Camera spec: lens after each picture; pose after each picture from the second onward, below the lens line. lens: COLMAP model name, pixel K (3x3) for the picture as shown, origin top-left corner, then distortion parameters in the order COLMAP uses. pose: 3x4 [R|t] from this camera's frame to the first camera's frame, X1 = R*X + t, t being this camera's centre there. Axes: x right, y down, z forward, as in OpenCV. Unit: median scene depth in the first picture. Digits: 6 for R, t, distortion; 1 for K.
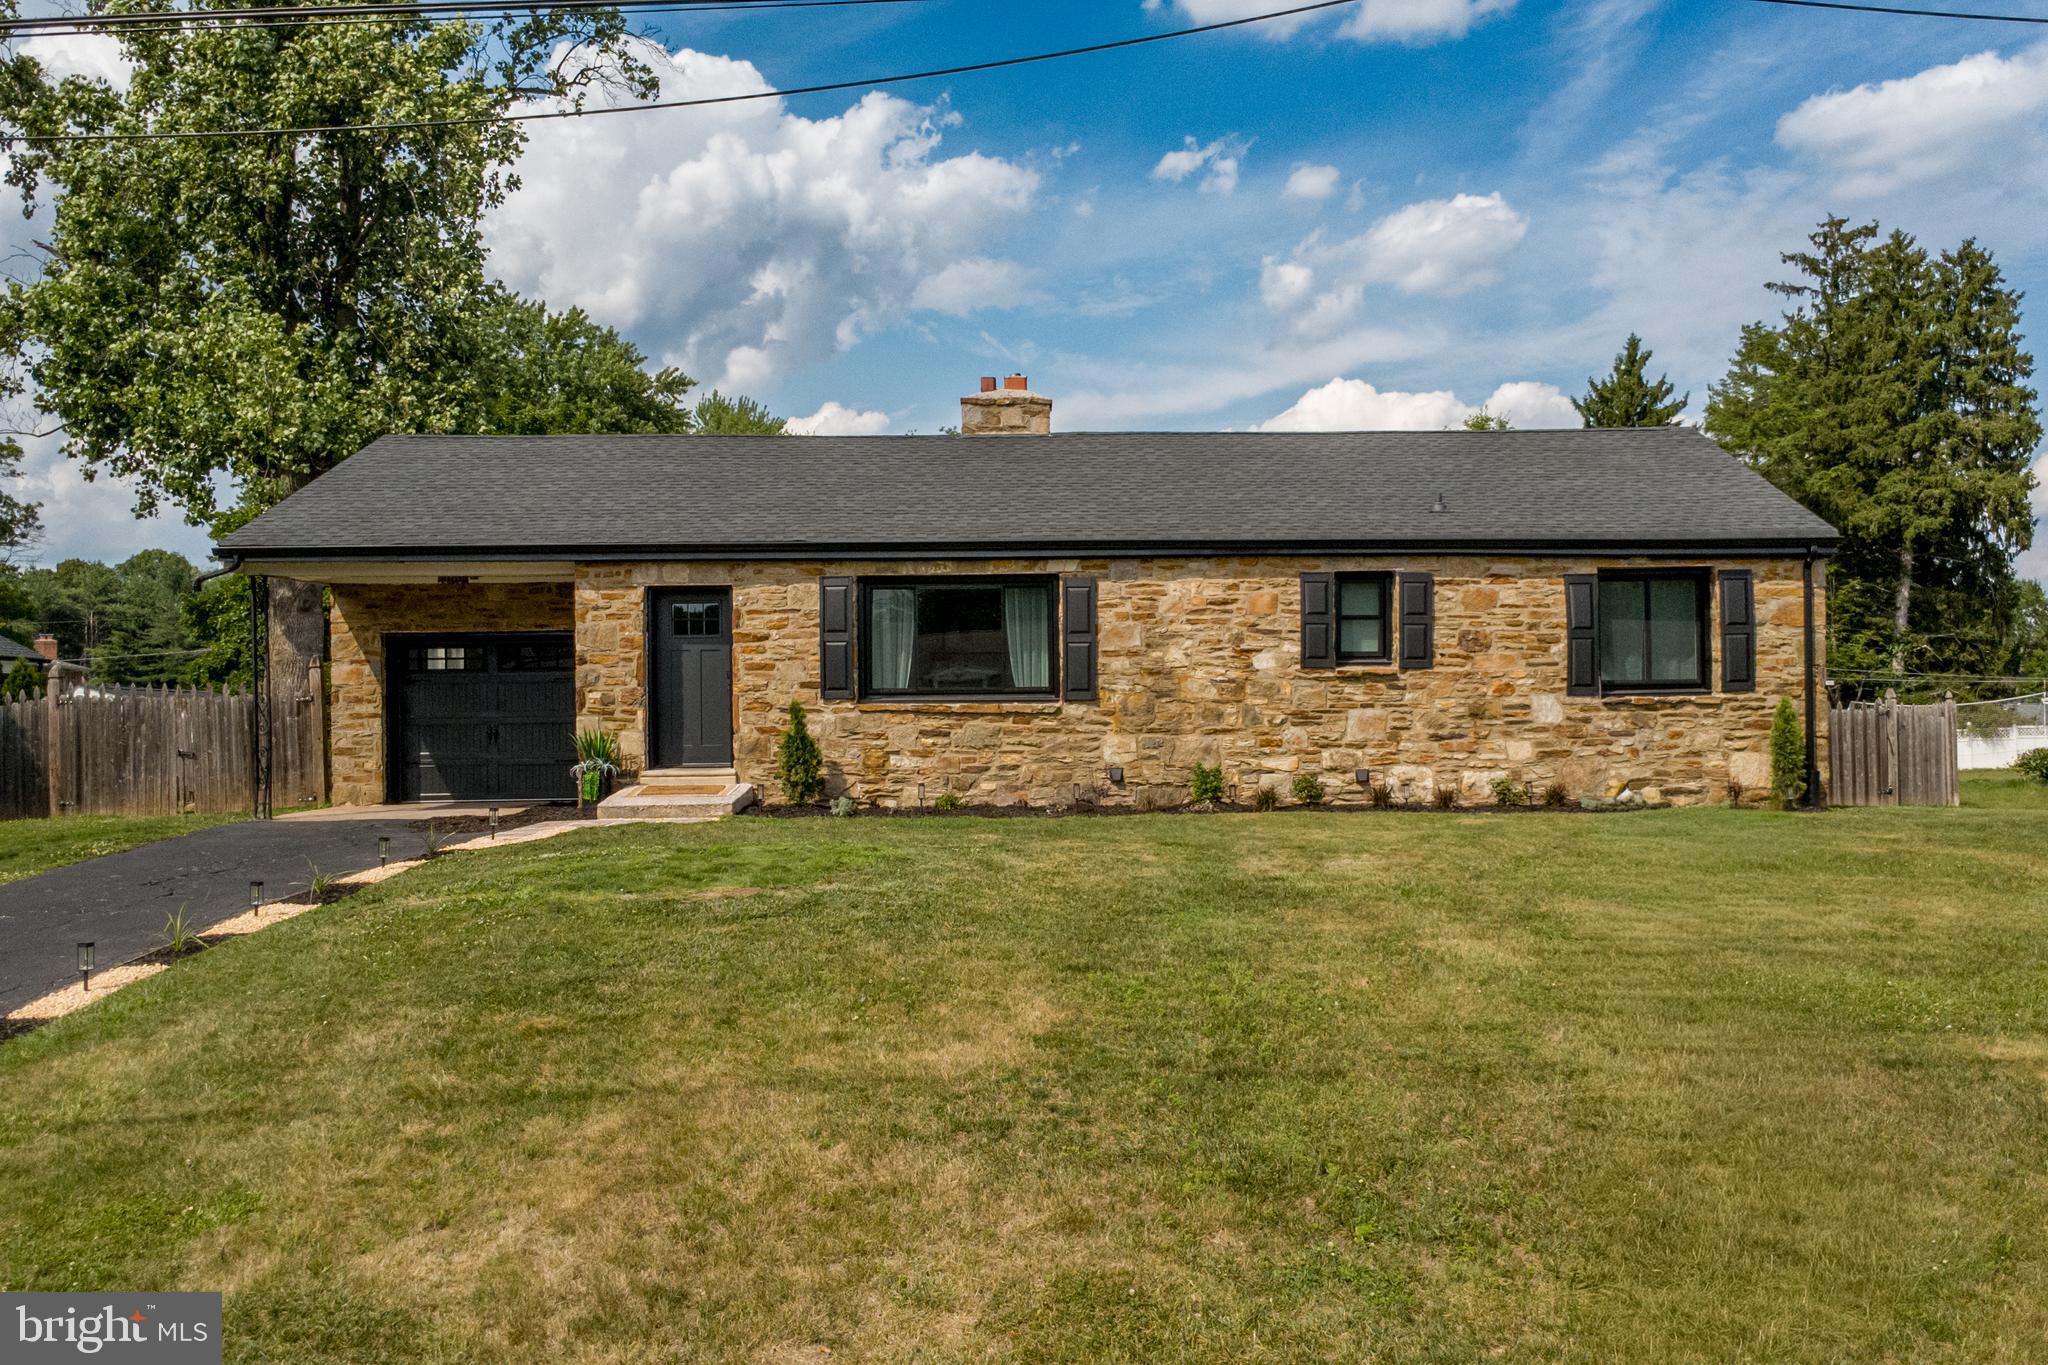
lens RADIAL K [[1570.0, 0, 1031.6], [0, 1570.0, 666.3], [0, 0, 1]] dist [0.004544, 0.005774]
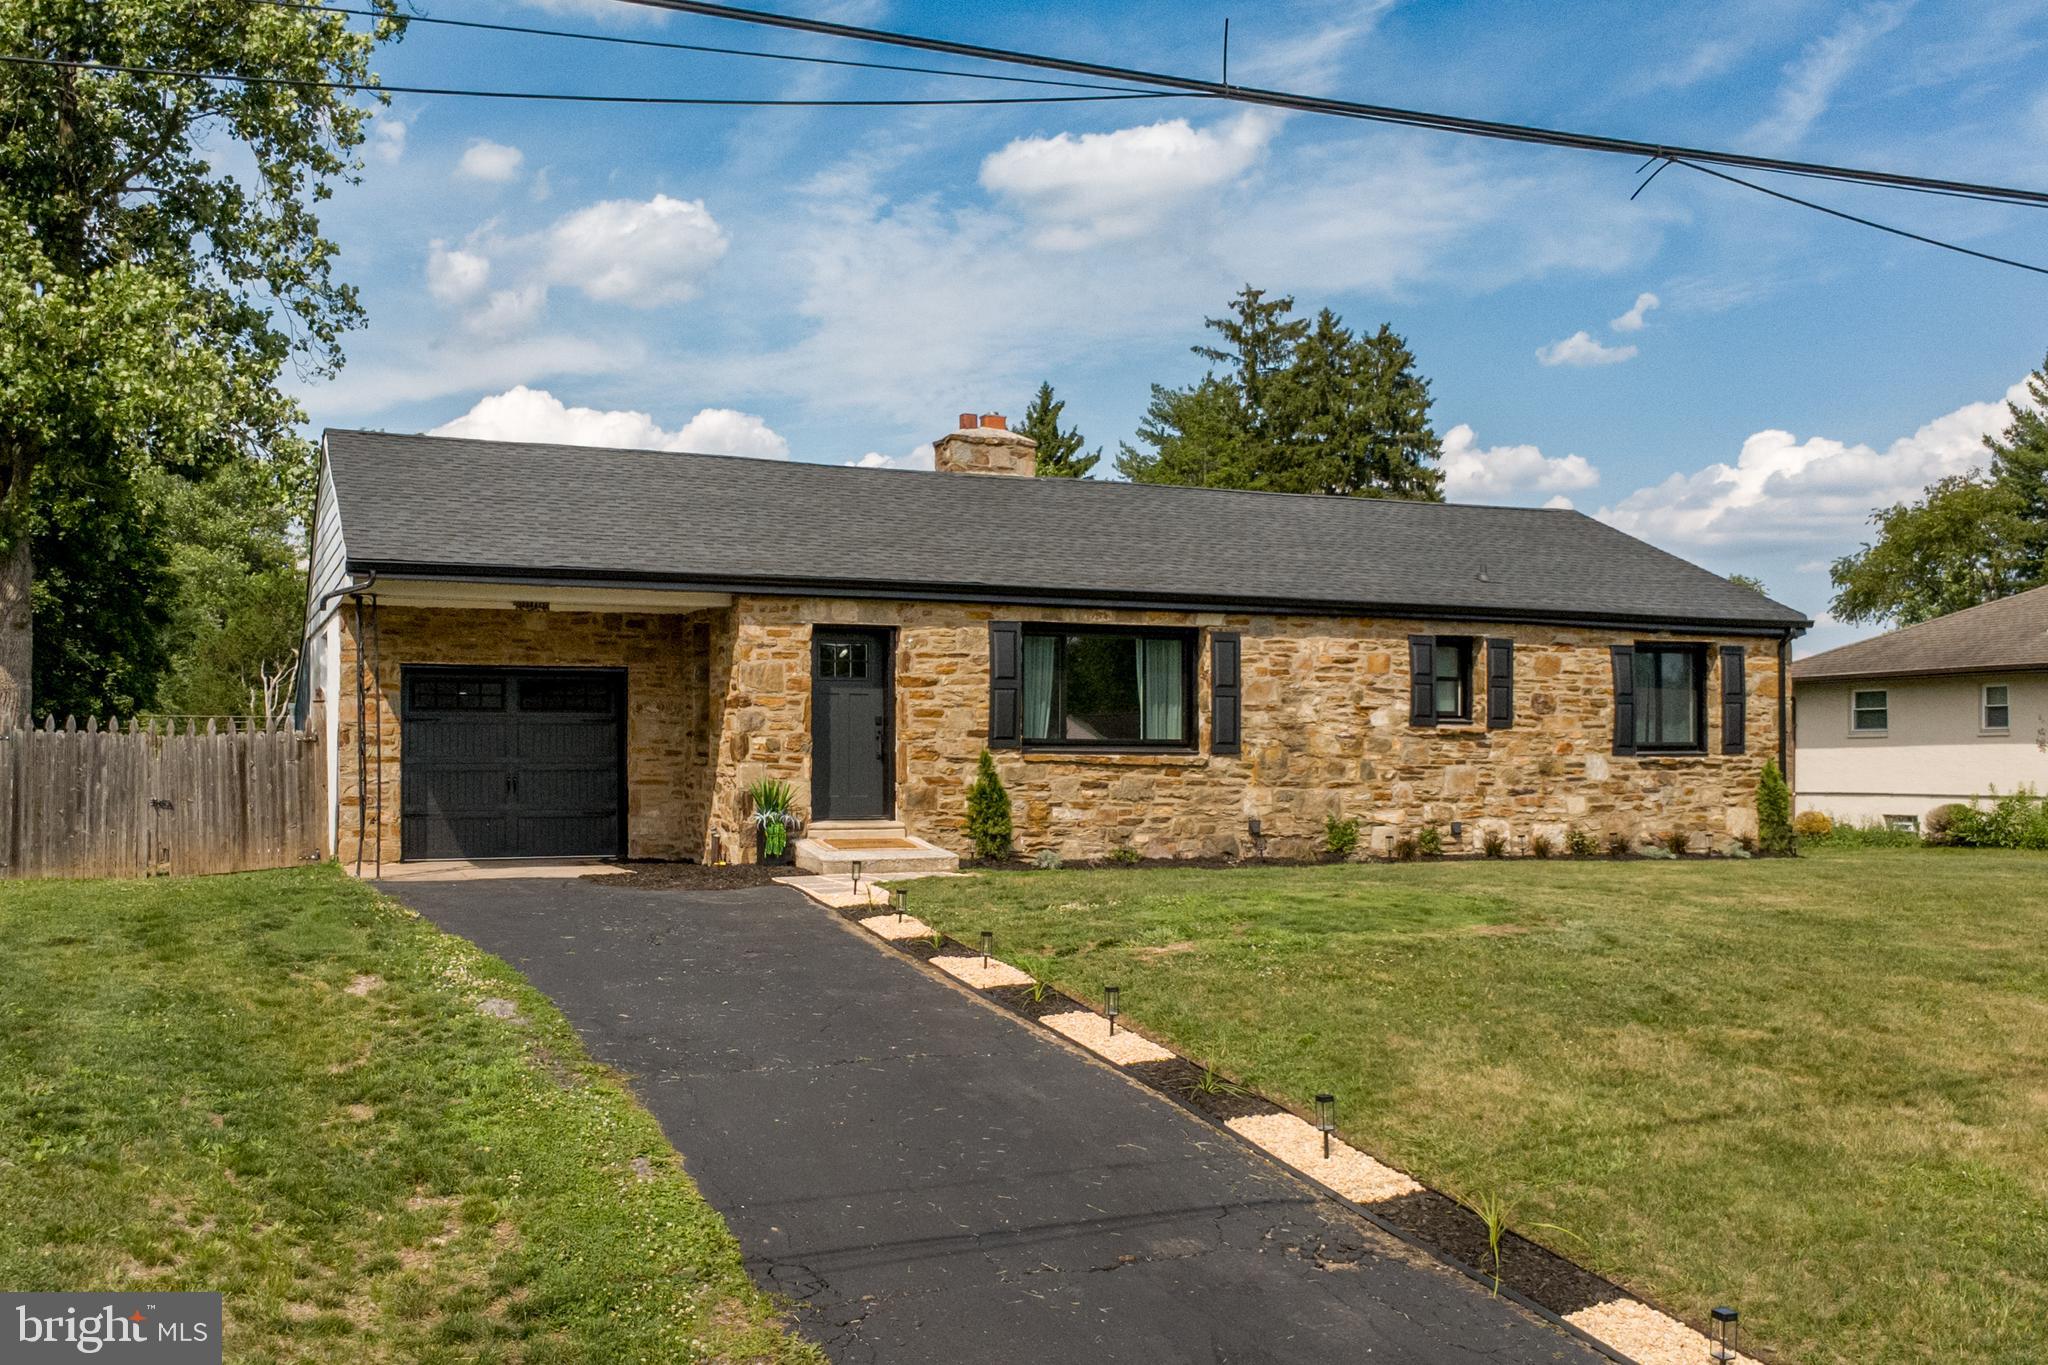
lens RADIAL K [[1718.9, 0, 1016.8], [0, 1718.9, 701.8], [0, 0, 1]] dist [0.017530, 0.002431]
pose [[0.941352, 0.024121, 0.336563, -0.460878], [-0.021334, 0.999701, -0.011978, 0.004518], [-0.336751, 0.004095, 0.941585, 0.004098]]
